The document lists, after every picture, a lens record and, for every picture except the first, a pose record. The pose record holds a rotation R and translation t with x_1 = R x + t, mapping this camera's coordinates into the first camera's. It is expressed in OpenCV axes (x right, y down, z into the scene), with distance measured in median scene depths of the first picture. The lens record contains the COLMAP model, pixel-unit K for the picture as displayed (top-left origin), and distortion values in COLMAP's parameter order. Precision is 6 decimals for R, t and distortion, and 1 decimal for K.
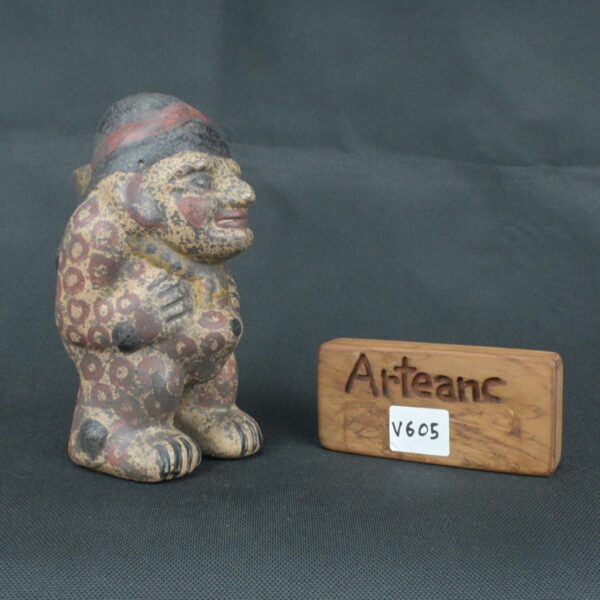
lens RADIAL K [[784.3, 0, 299.3], [0, 784.3, 298.3], [0, 0, 1]] dist [-0.009778, 0.000000]
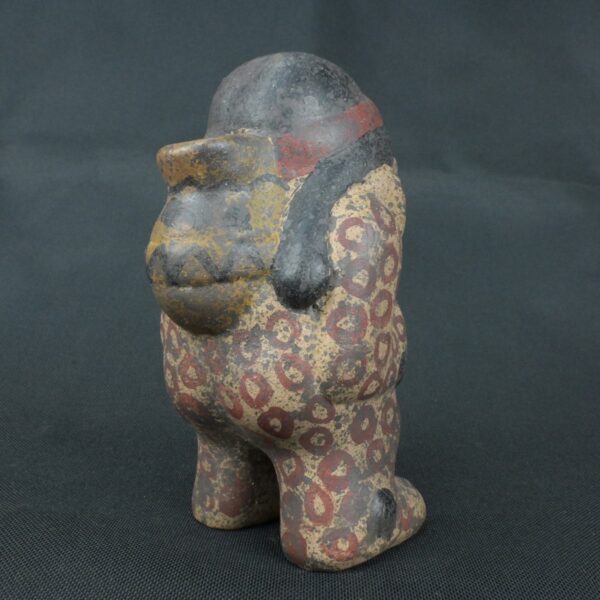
lens RADIAL K [[735.2, 0, 295.6], [0, 735.2, 297.4], [0, 0, 1]] dist [0.000546, 0.000000]
pose [[0.131809, -0.090146, 0.987168, -0.974719], [0.076586, 0.993806, 0.080526, -0.094093], [-0.988312, 0.064989, 0.137897, 0.989798]]
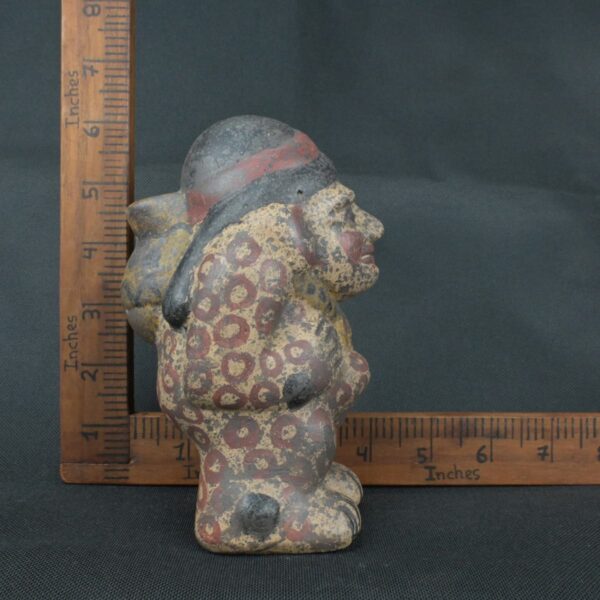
lens RADIAL K [[784.3, 0, 299.2], [0, 784.3, 299.4], [0, 0, 1]] dist [-0.009778, 0.000000]
pose [[0.833202, -0.052268, 0.550493, -0.692174], [0.080444, 0.996389, -0.027152, -0.027811], [-0.547086, 0.066907, 0.834398, 0.258482]]
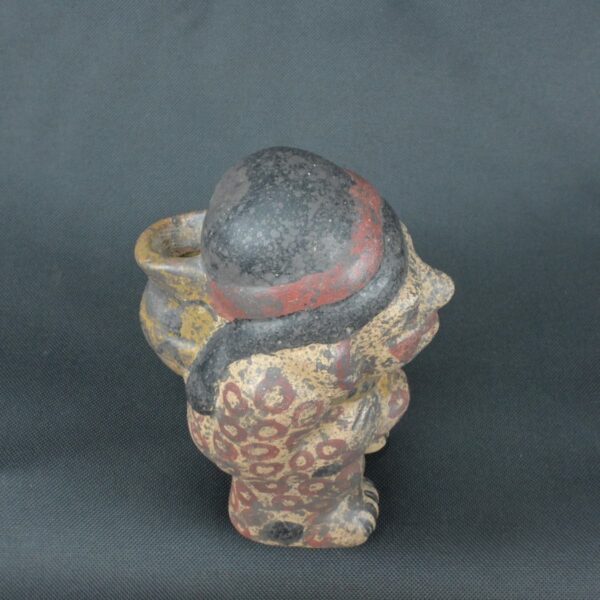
lens RADIAL K [[735.2, 0, 300.8], [0, 735.2, 302.7], [0, 0, 1]] dist [0.000546, 0.000000]
pose [[0.882543, -0.349541, 0.314546, -0.434326], [0.033939, 0.714521, 0.698790, -0.645233], [-0.469005, -0.606037, 0.642459, 0.600775]]
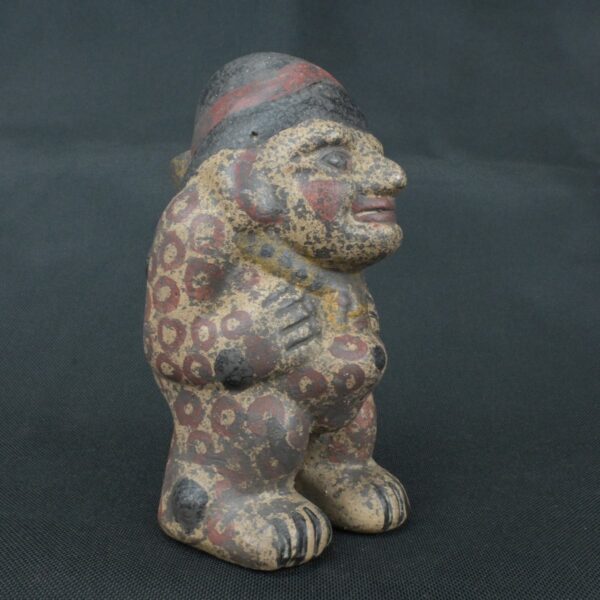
lens RADIAL K [[735.2, 0, 299.2], [0, 735.2, 298.9], [0, 0, 1]] dist [0.000546, 0.000000]
pose [[0.991276, -0.000657, -0.131797, -0.066635], [-0.004558, 0.999219, -0.039261, 0.009537], [0.131720, 0.039519, 0.990499, 0.313908]]
